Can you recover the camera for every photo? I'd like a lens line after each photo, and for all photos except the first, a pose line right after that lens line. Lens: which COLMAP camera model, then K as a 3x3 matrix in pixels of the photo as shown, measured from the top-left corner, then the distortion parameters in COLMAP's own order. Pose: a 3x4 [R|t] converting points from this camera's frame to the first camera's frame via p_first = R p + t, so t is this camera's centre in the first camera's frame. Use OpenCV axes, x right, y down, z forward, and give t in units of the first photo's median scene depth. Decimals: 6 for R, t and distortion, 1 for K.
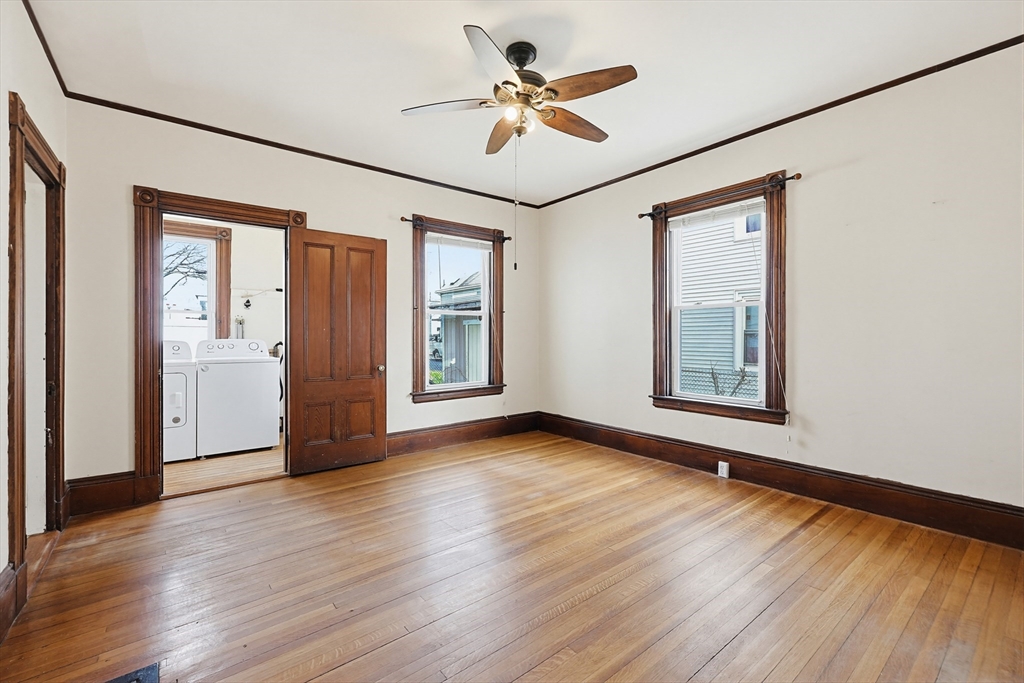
lens RADIAL K [[433.0, 0, 513.5], [0, 433.0, 338.6], [0, 0, 1]] dist [-0.004024, -0.000383]
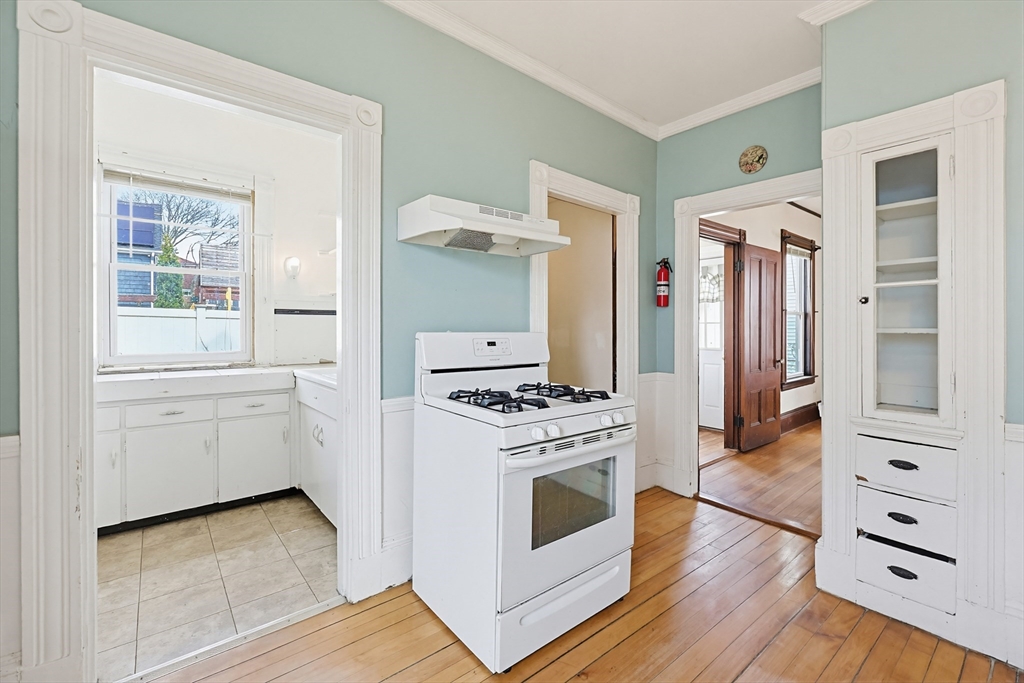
lens RADIAL K [[437.6, 0, 516.1], [0, 437.6, 329.7], [0, 0, 1]] dist [-0.000078, 0.000198]
pose [[0.999810, -0.001219, 0.019451, -0.840086], [0.001299, 0.999991, -0.004058, -0.011051], [-0.019446, 0.004082, 0.999803, -0.140559]]
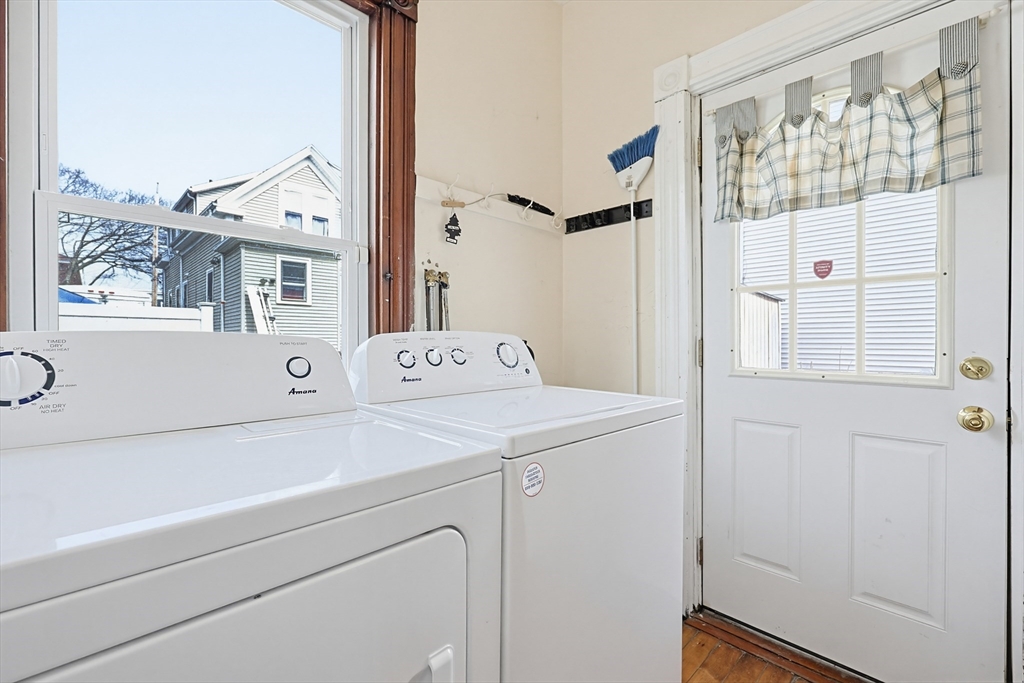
lens RADIAL K [[438.0, 0, 511.4], [0, 438.0, 346.4], [0, 0, 1]] dist [0.000651, 0.000041]
pose [[0.995075, -0.001428, 0.099118, -0.607073], [0.000799, 0.999979, 0.006378, 0.008716], [-0.099125, -0.006267, 0.995055, 0.663689]]
